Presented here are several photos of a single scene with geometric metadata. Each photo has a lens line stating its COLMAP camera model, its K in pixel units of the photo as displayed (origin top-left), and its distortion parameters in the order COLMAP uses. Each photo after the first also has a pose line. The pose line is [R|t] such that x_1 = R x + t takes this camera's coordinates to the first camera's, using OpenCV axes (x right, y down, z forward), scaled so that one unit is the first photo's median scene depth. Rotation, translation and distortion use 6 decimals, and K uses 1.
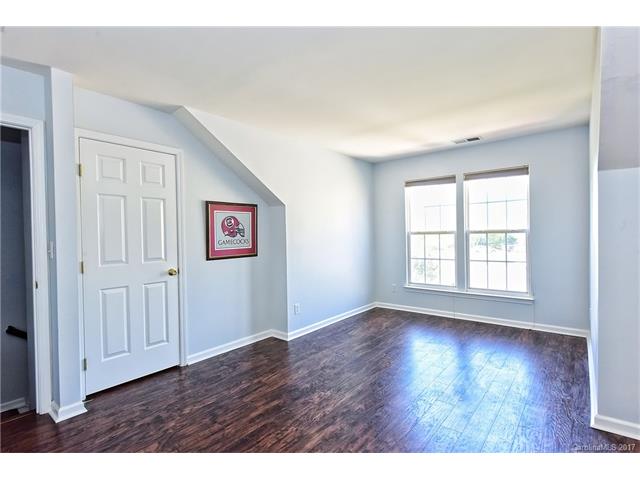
lens RADIAL K [[321.2, 0, 320.6], [0, 321.2, 239.3], [0, 0, 1]] dist [0.001651, 0.000123]
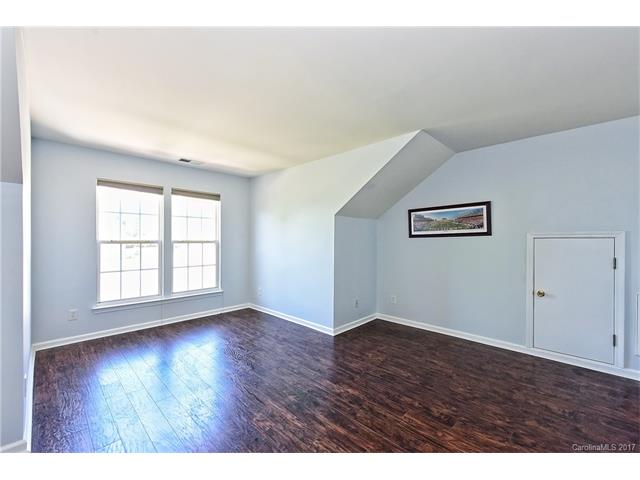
lens RADIAL K [[270.2, 0, 321.2], [0, 270.2, 240.6], [0, 0, 1]] dist [0.006551, -0.000694]
pose [[0.062447, 0.022597, 0.997792, -0.426881], [0.013729, 0.999630, -0.023498, 0.001942], [-0.997954, 0.015166, 0.062114, 0.436294]]
